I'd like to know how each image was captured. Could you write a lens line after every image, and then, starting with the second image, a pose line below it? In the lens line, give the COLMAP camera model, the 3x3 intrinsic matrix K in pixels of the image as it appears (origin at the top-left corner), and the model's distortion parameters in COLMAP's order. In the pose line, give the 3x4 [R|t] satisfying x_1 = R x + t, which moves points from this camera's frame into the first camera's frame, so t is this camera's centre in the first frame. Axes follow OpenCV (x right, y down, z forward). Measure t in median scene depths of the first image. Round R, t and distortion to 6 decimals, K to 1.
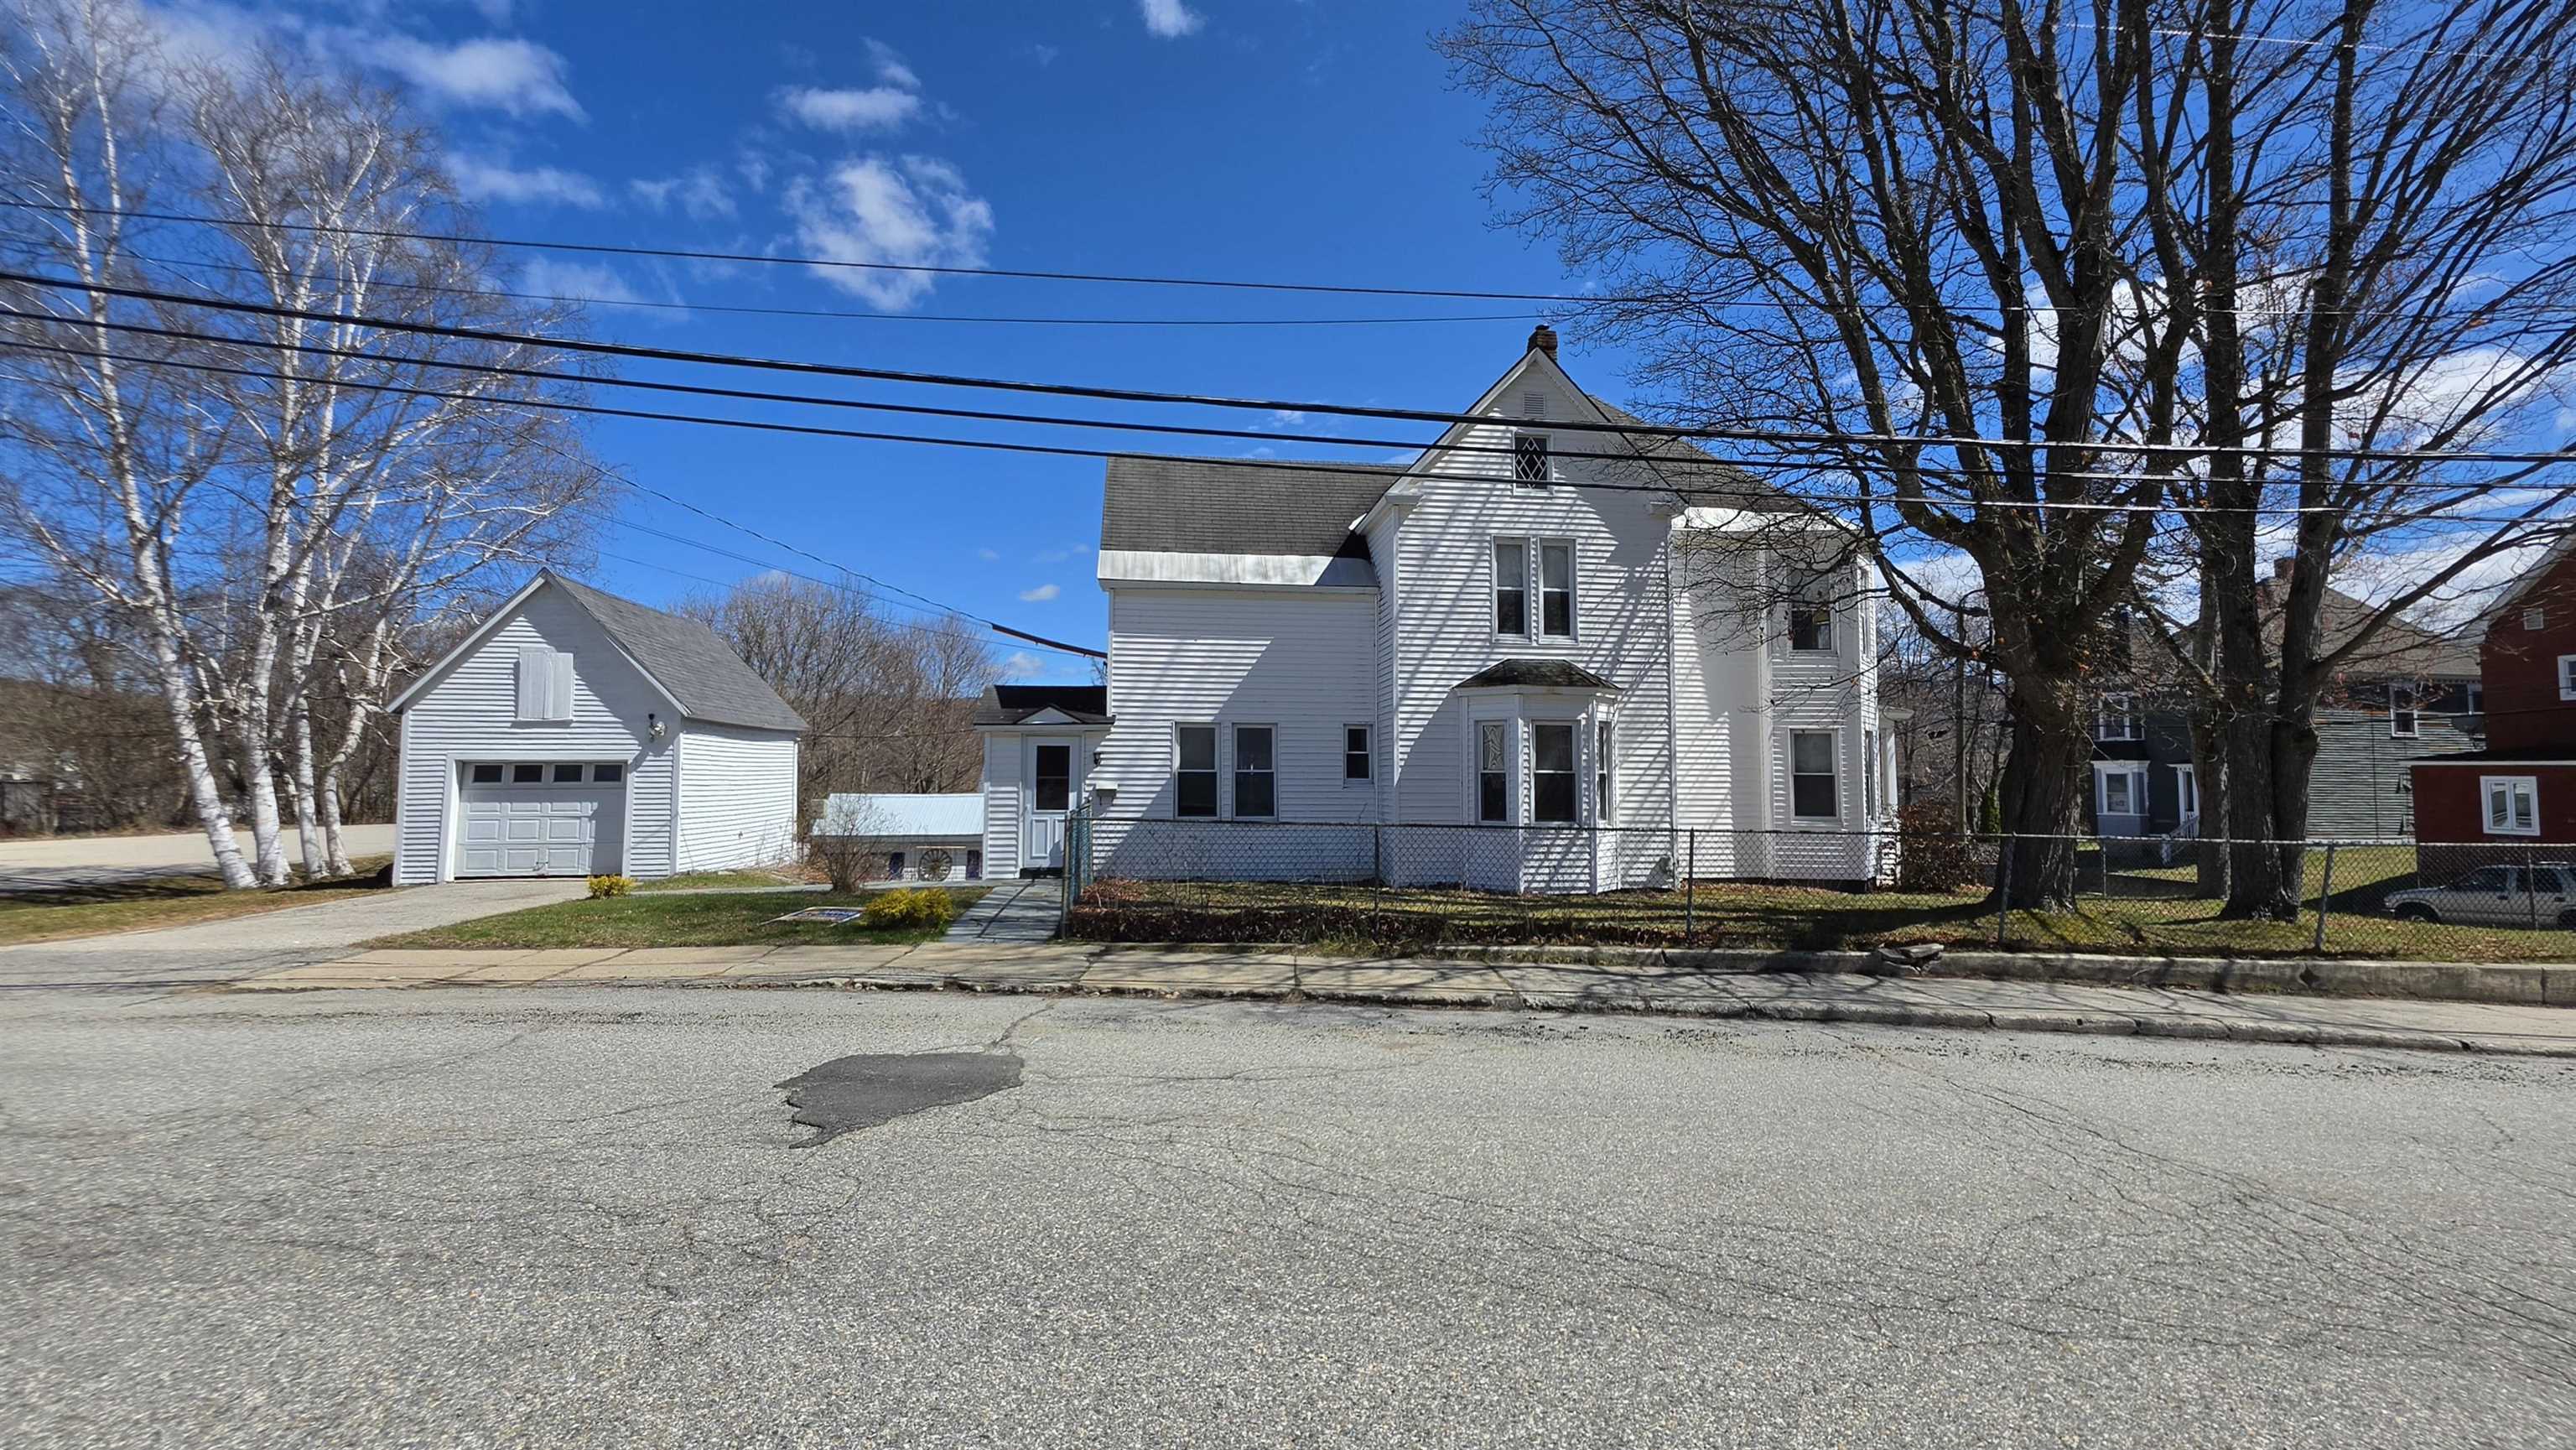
lens RADIAL K [[1086.1, 0, 1288.0], [0, 1086.1, 725.0], [0, 0, 1]] dist [-0.003160, 0.000034]
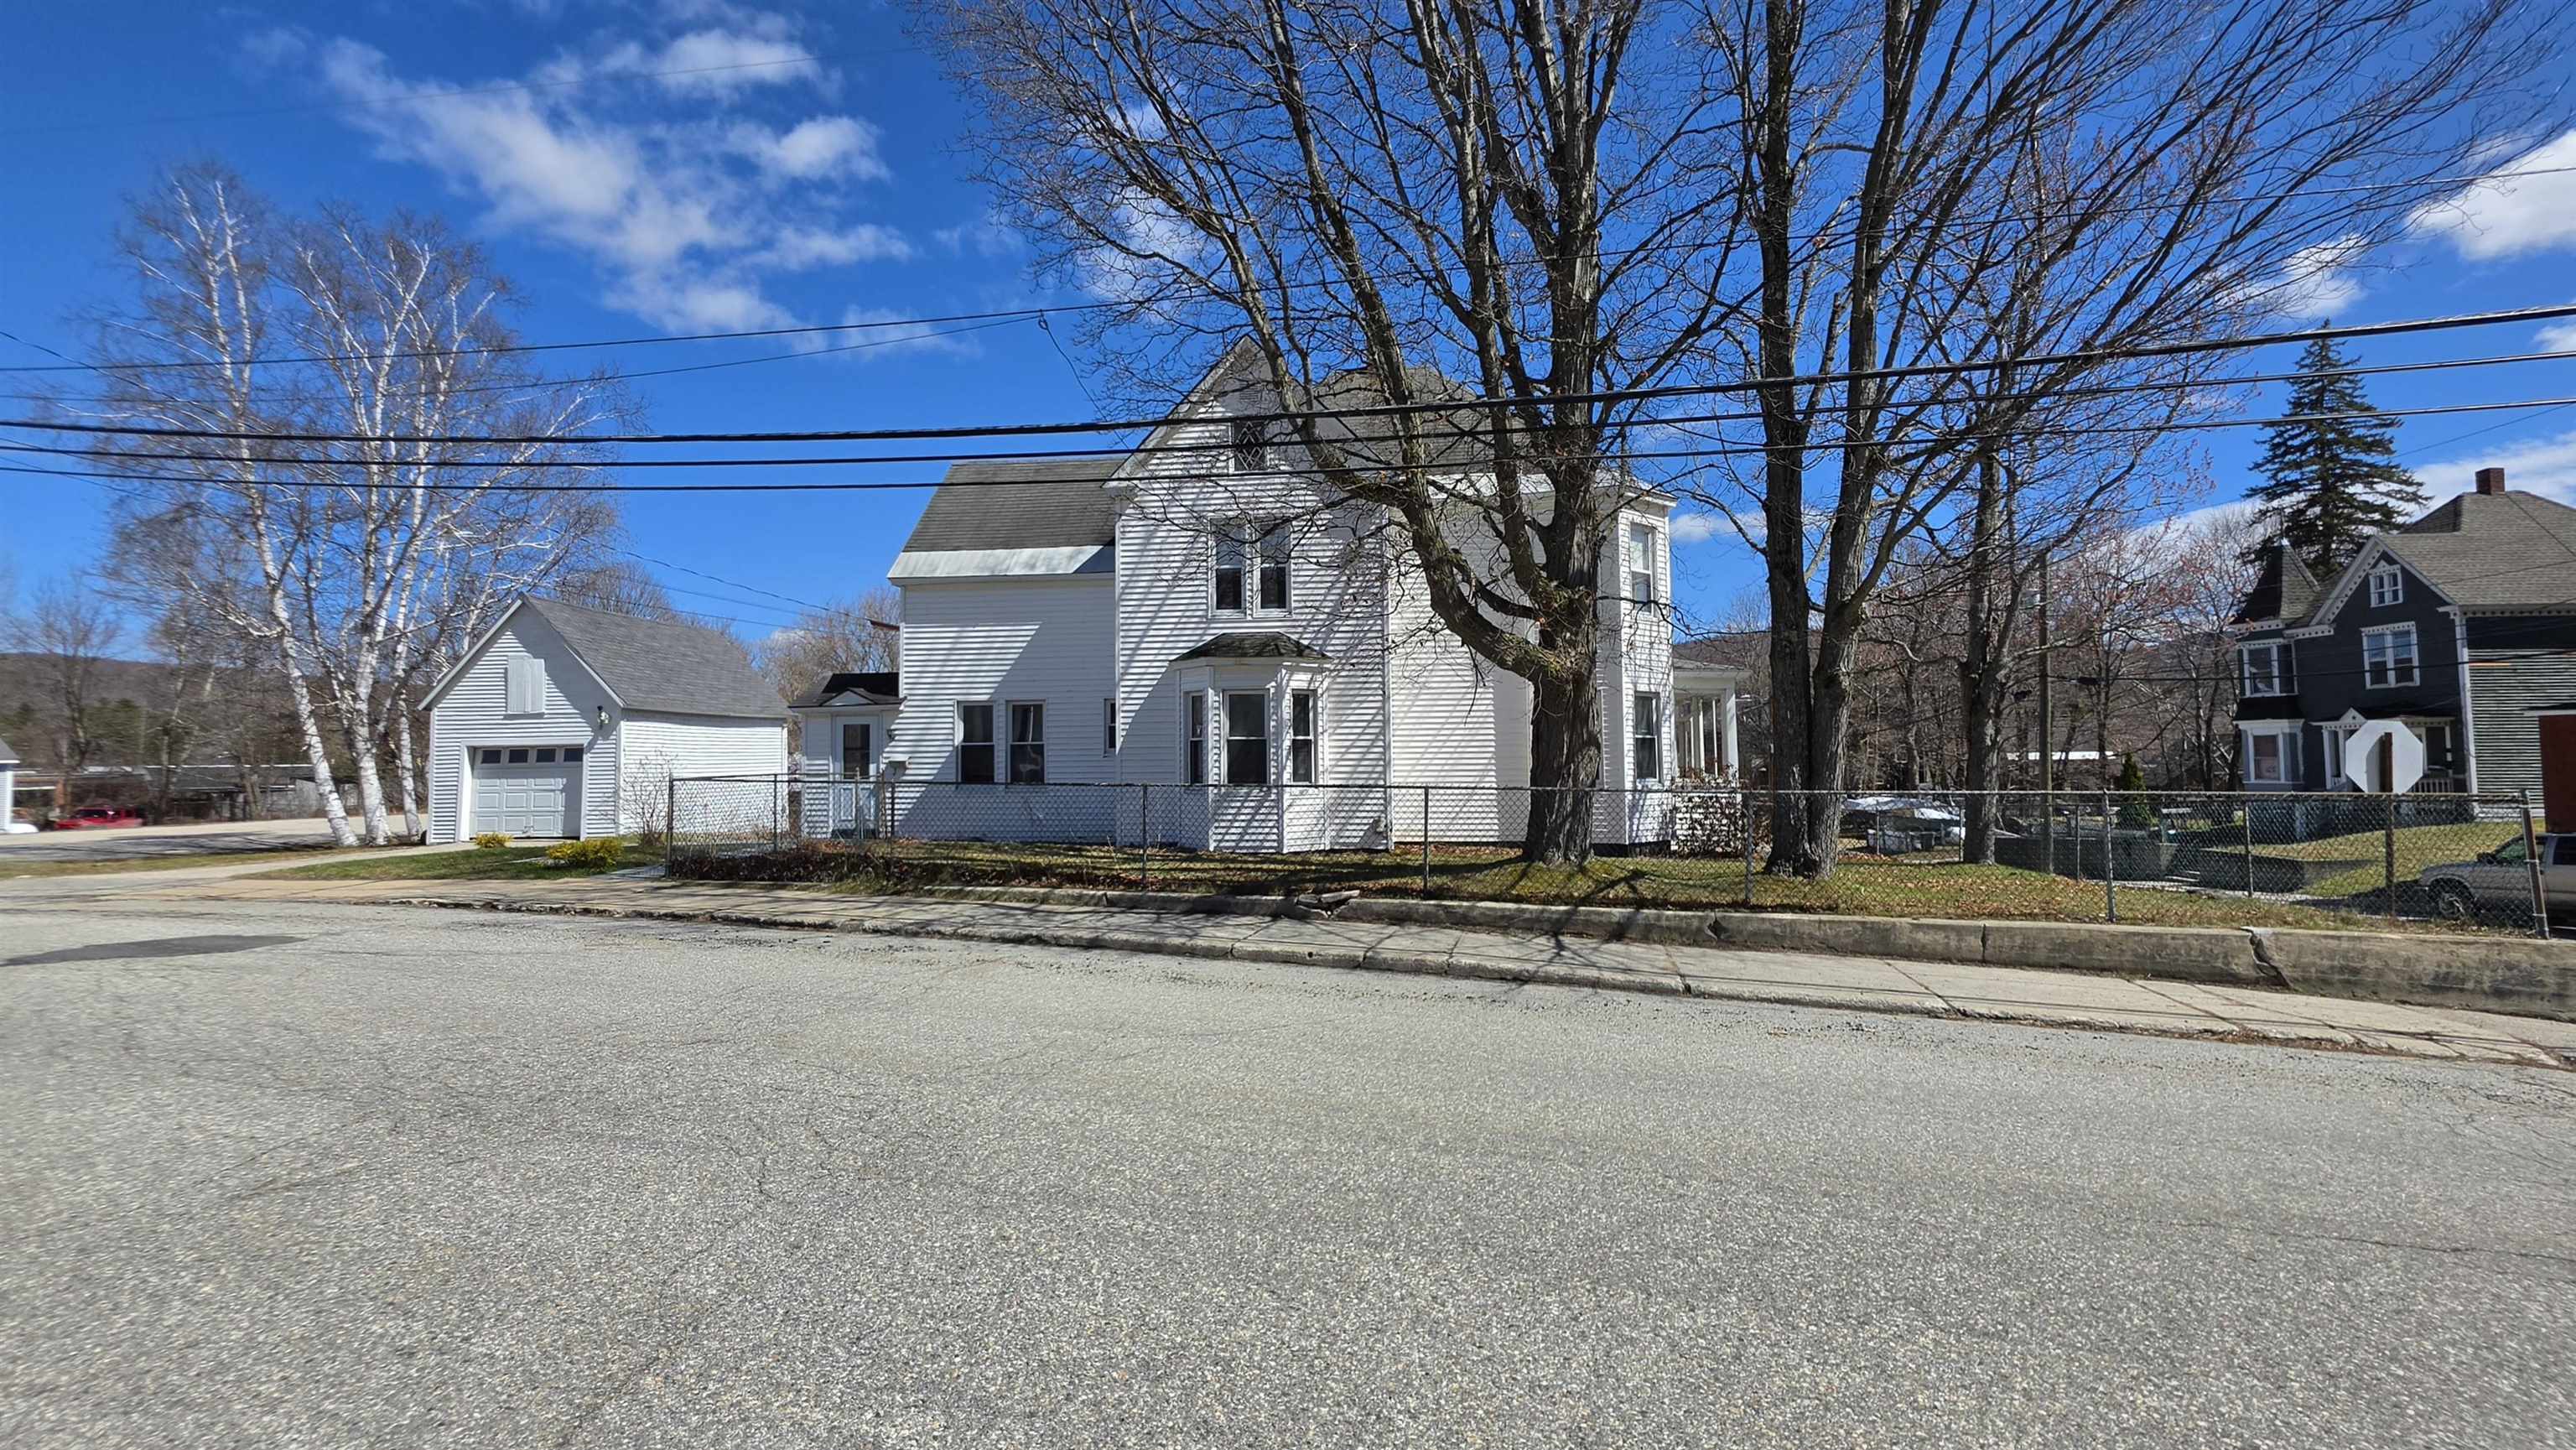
lens RADIAL K [[1086.1, 0, 1288.0], [0, 1086.1, 725.0], [0, 0, 1]] dist [-0.003160, 0.000034]
pose [[0.973363, -0.021545, -0.228255, 0.494650], [0.024791, 0.999628, 0.011364, 0.018184], [0.227925, -0.016720, 0.973535, -0.021674]]
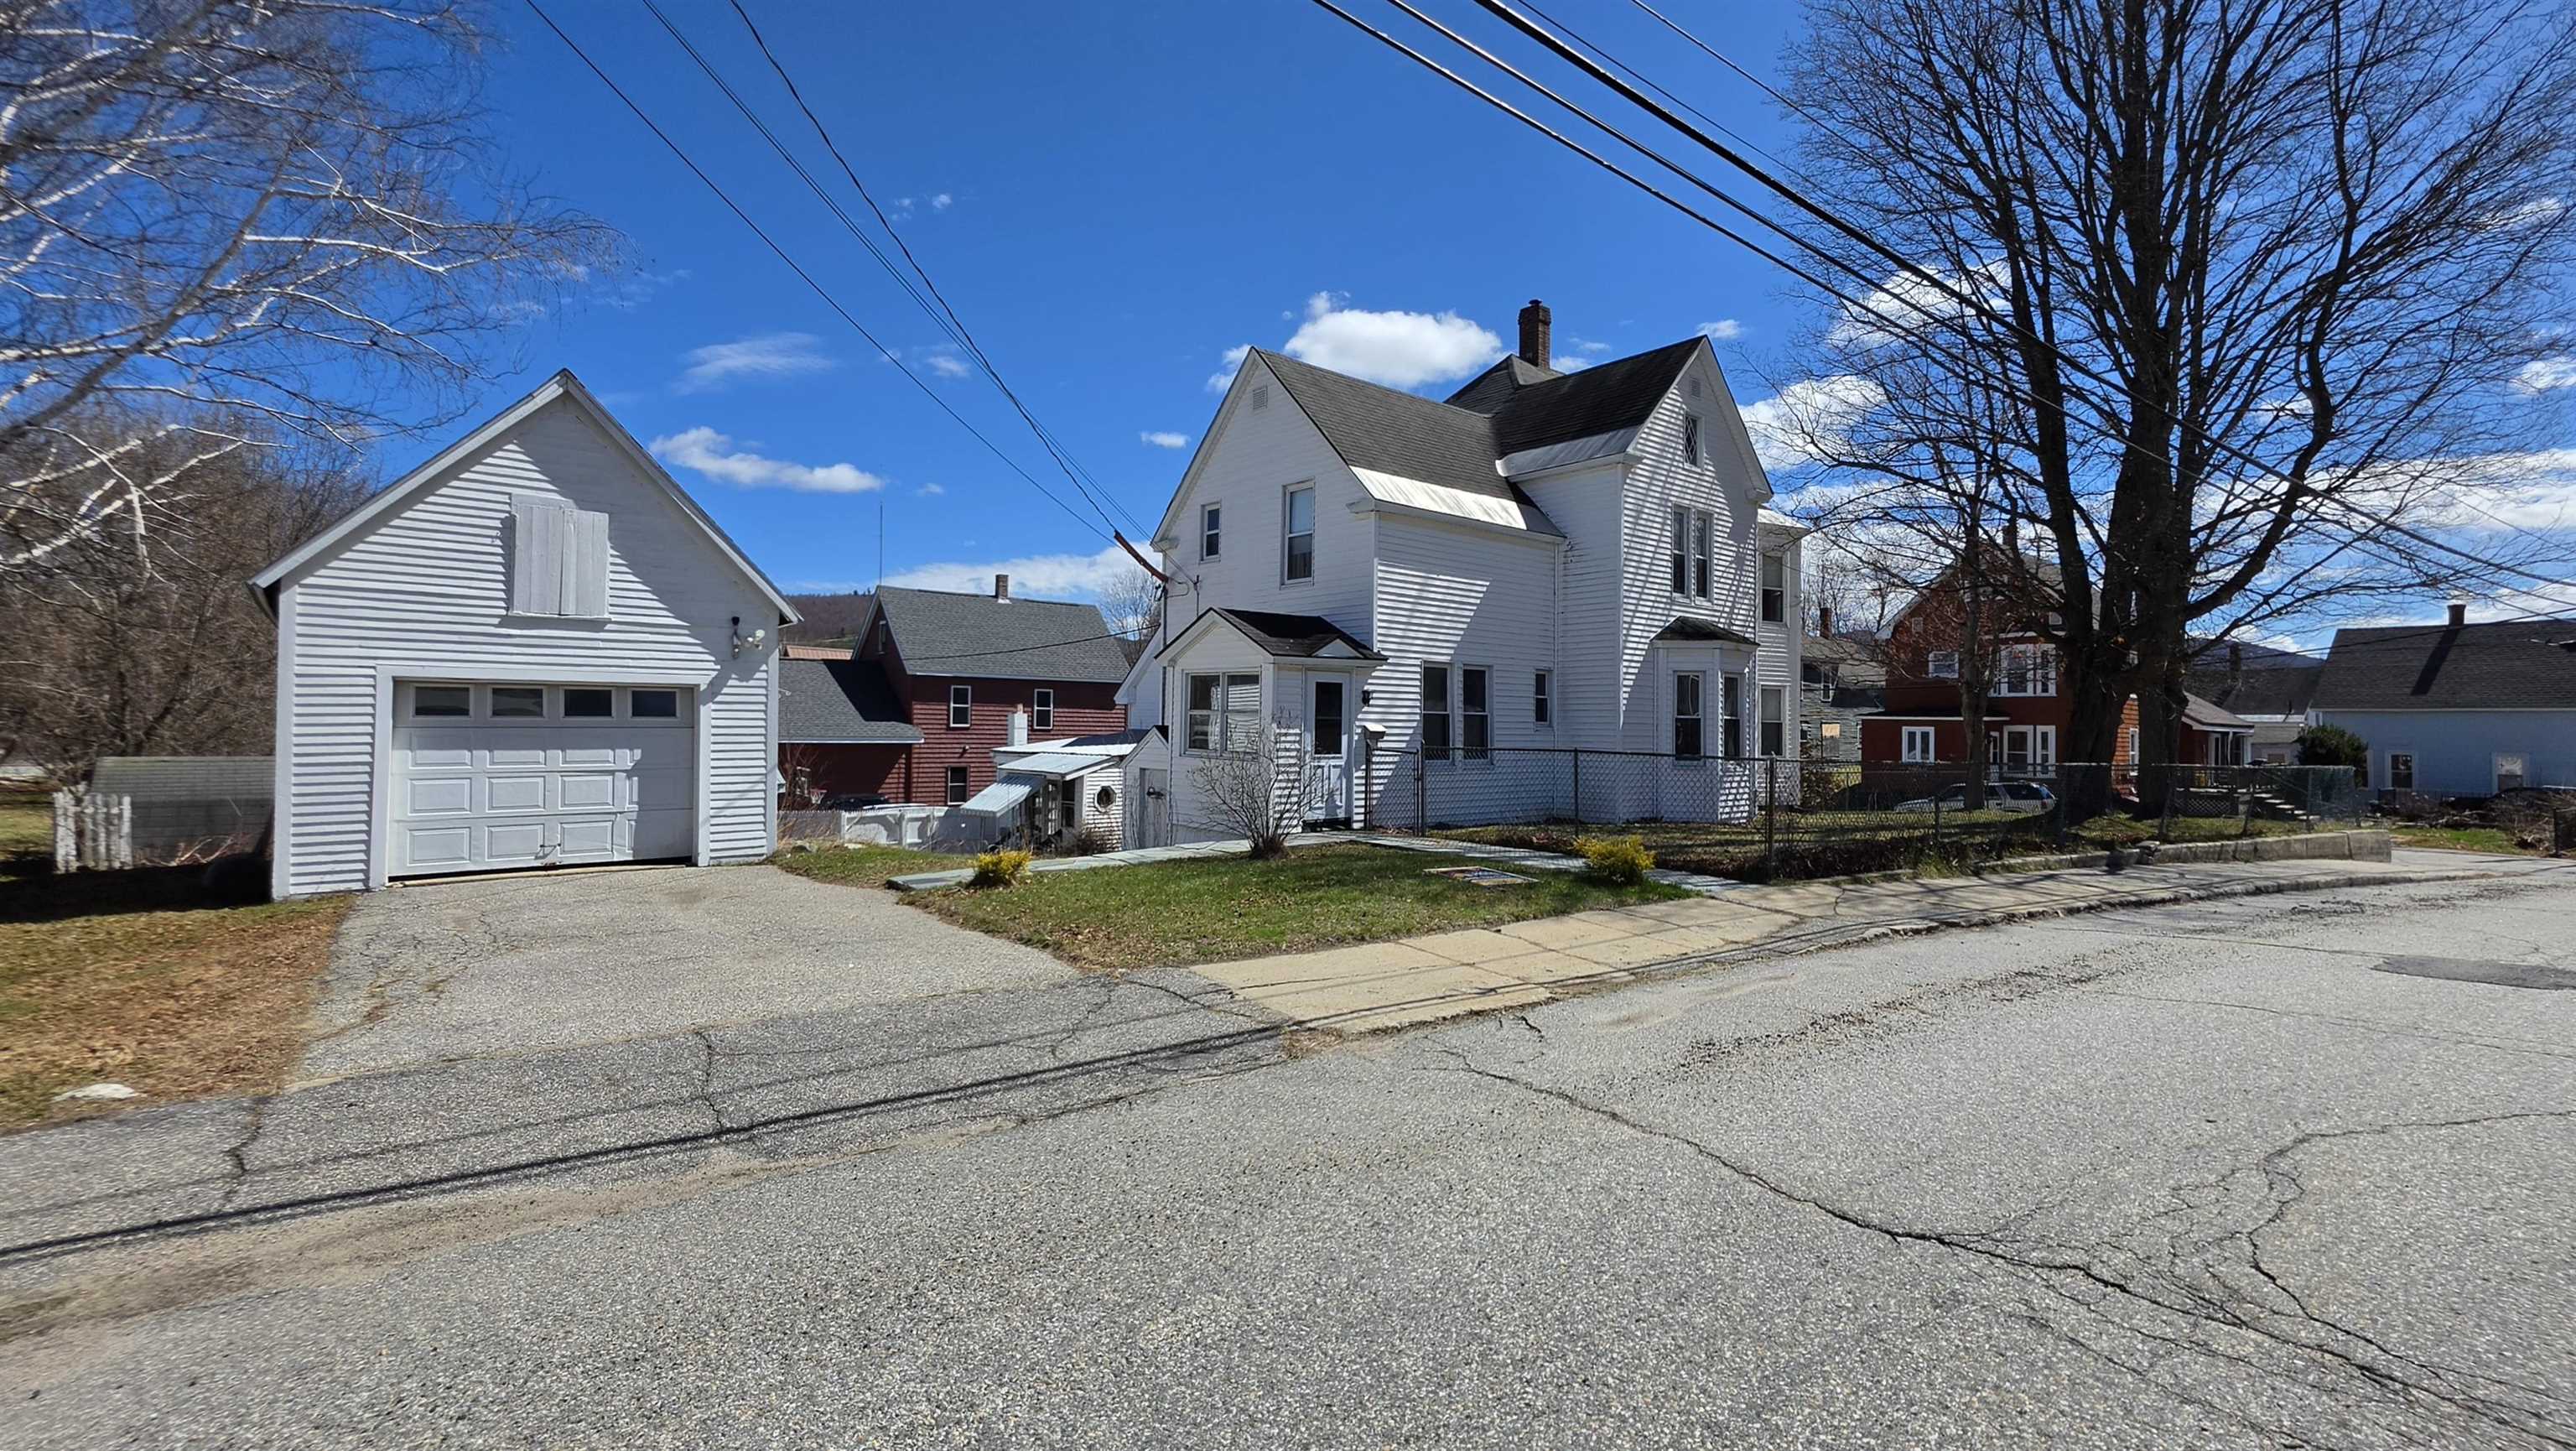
lens RADIAL K [[1103.7, 0, 1288.0], [0, 1103.7, 725.5], [0, 0, 1]] dist [-0.003020, -0.000425]
pose [[0.836996, 0.007001, 0.547165, -0.735806], [-0.034893, 0.998566, 0.040598, 0.018917], [-0.546096, -0.053072, 0.836040, 0.262847]]
